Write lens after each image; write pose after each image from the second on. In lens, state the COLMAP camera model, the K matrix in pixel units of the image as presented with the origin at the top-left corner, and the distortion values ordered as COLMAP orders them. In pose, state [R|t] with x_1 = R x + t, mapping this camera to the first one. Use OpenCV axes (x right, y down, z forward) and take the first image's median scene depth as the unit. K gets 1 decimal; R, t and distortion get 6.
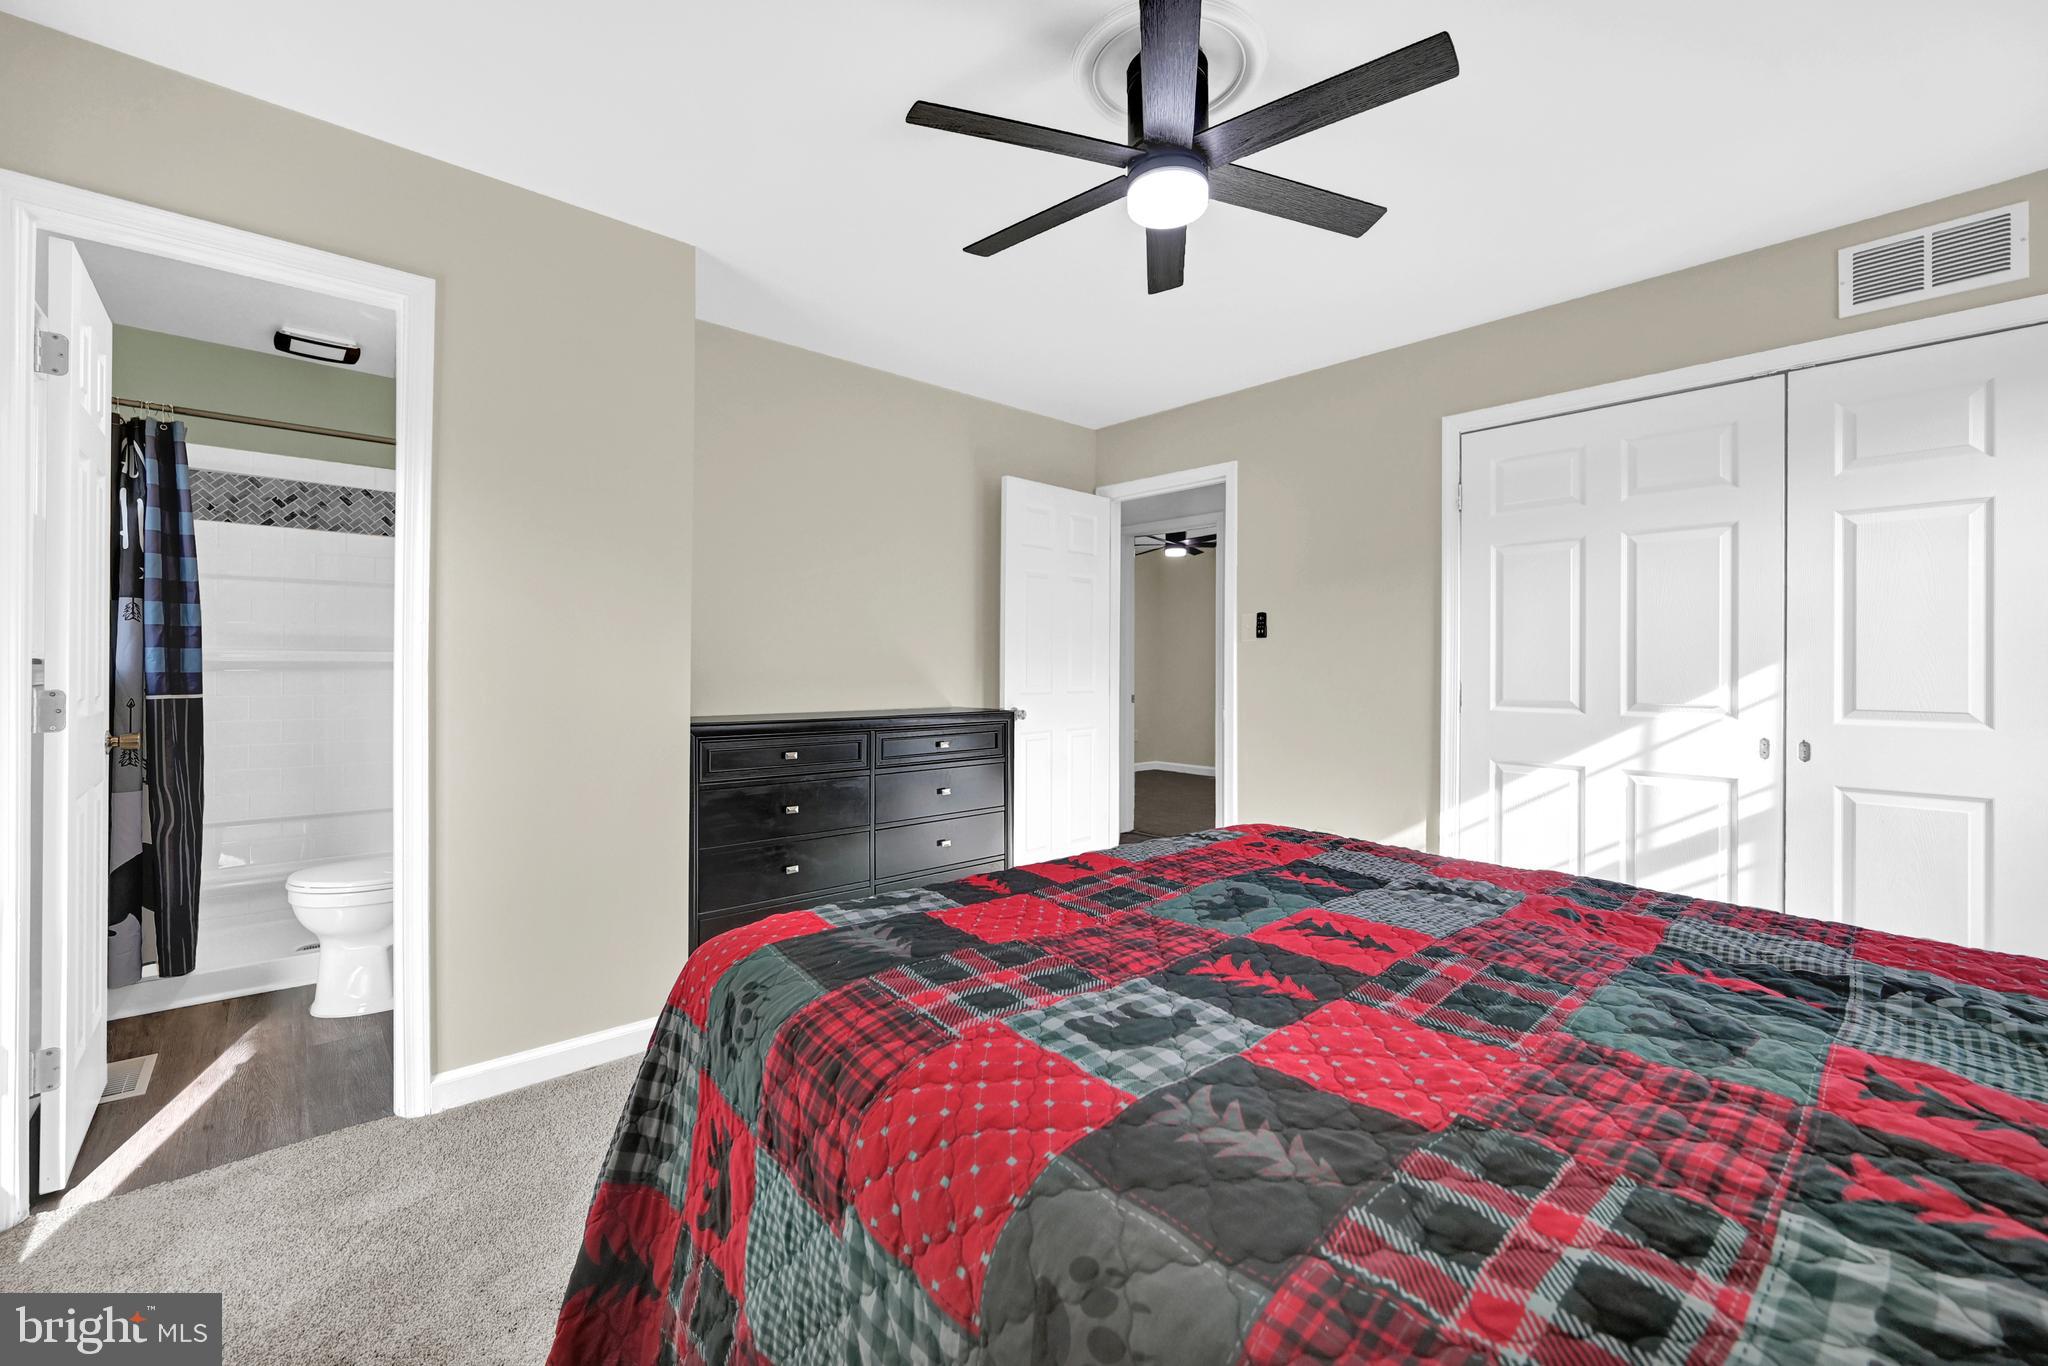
lens RADIAL K [[820.4, 0, 1022.6], [0, 820.4, 684.0], [0, 0, 1]] dist [0.000068, -0.000218]
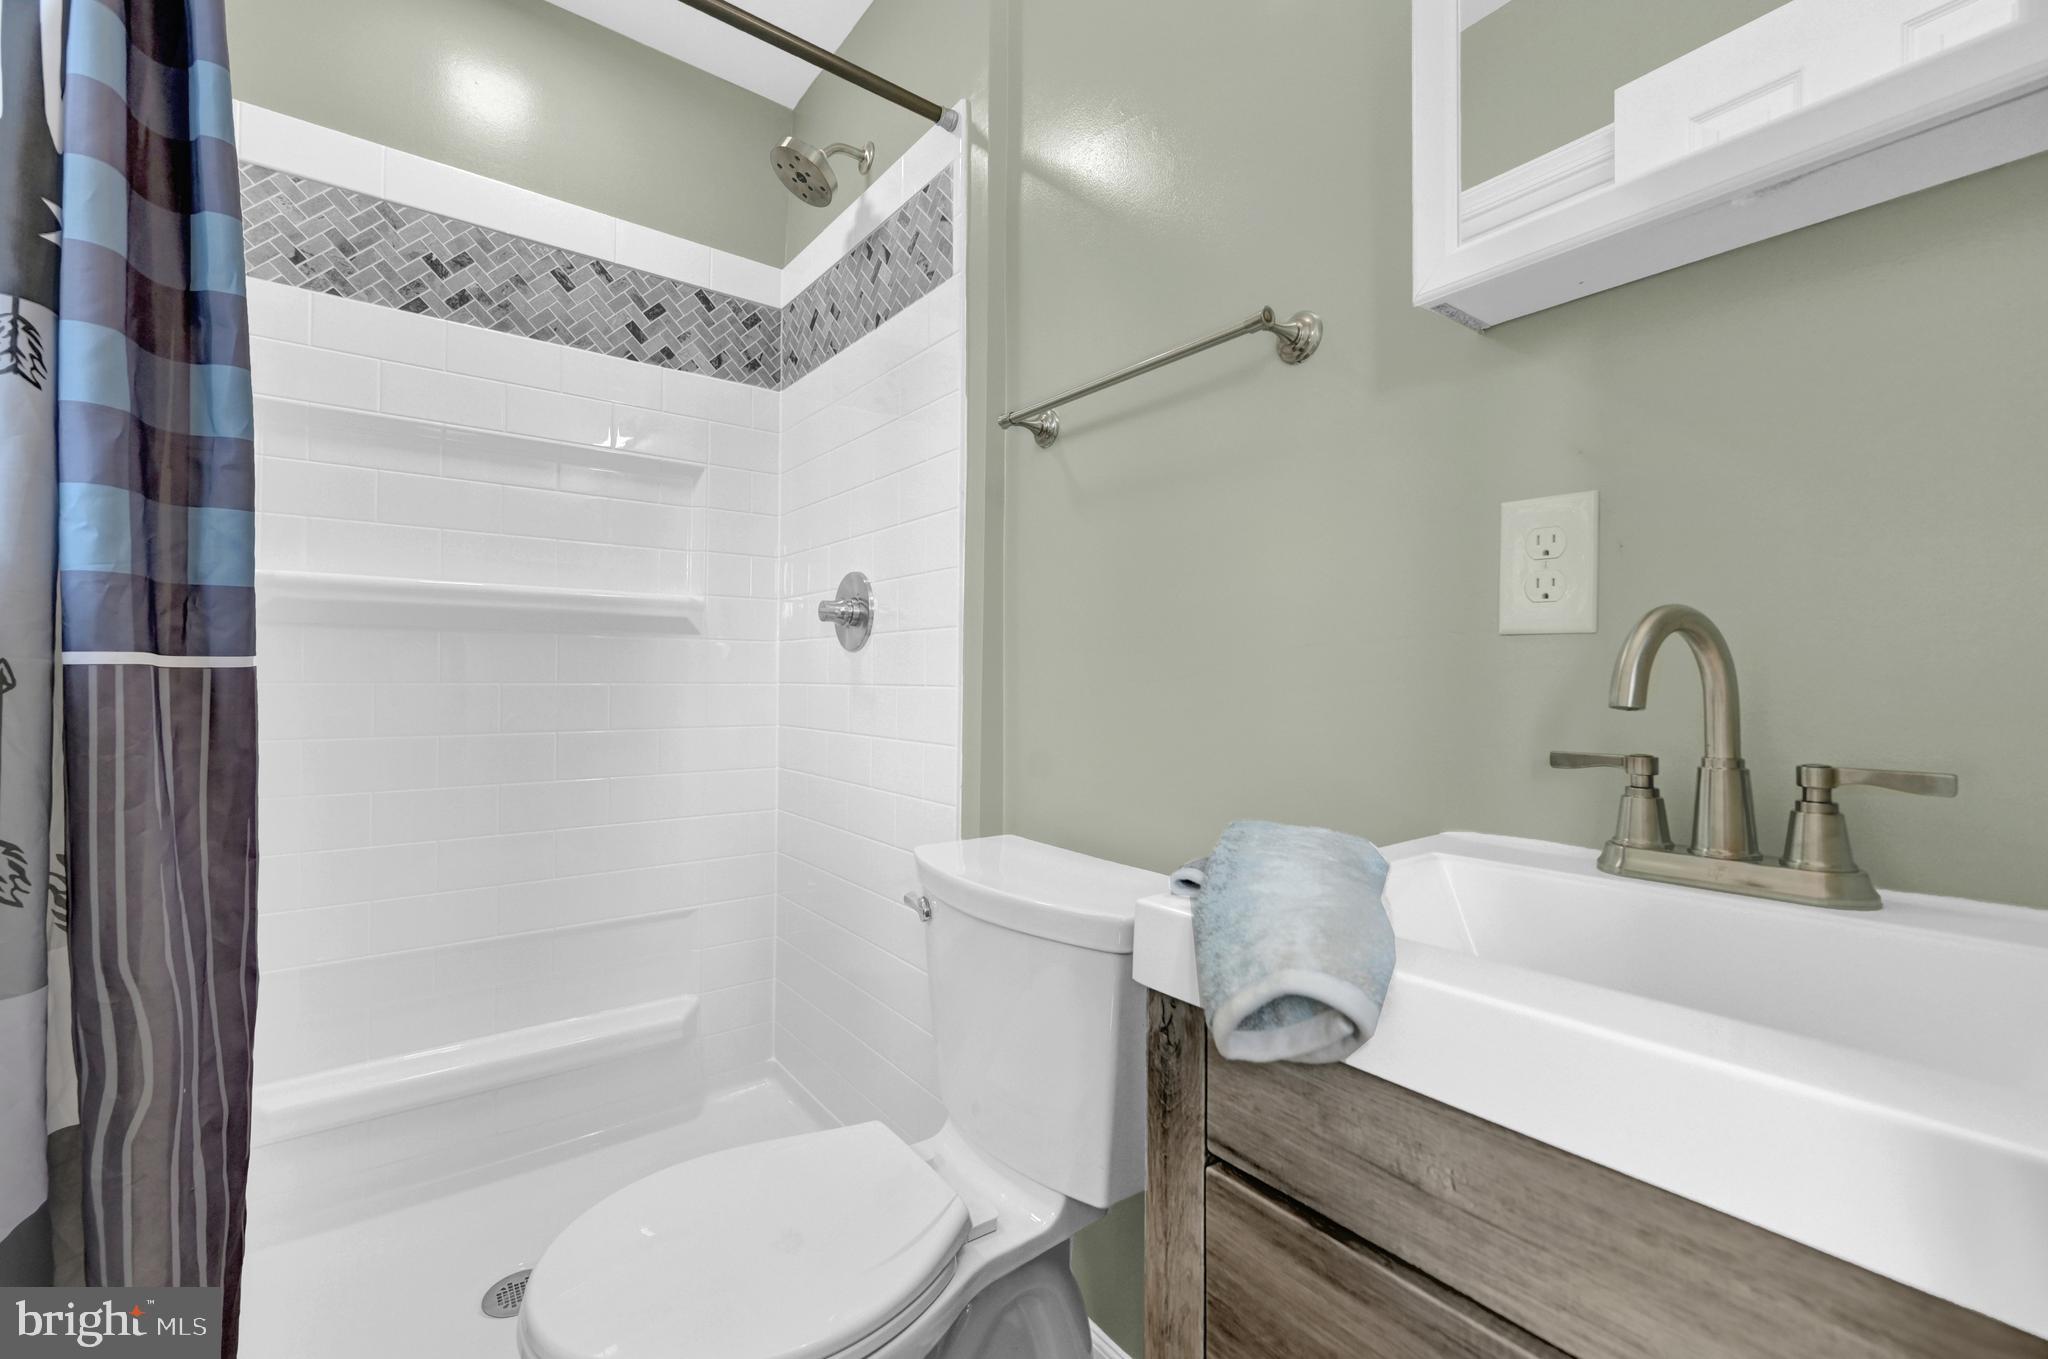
lens RADIAL K [[820.4, 0, 1022.6], [0, 820.4, 680.5], [0, 0, 1]] dist [0.000068, -0.000218]
pose [[0.997809, -0.001952, -0.066128, -0.563068], [0.000753, 0.999835, -0.018160, 0.023801], [0.066153, 0.018071, 0.997646, 0.580810]]
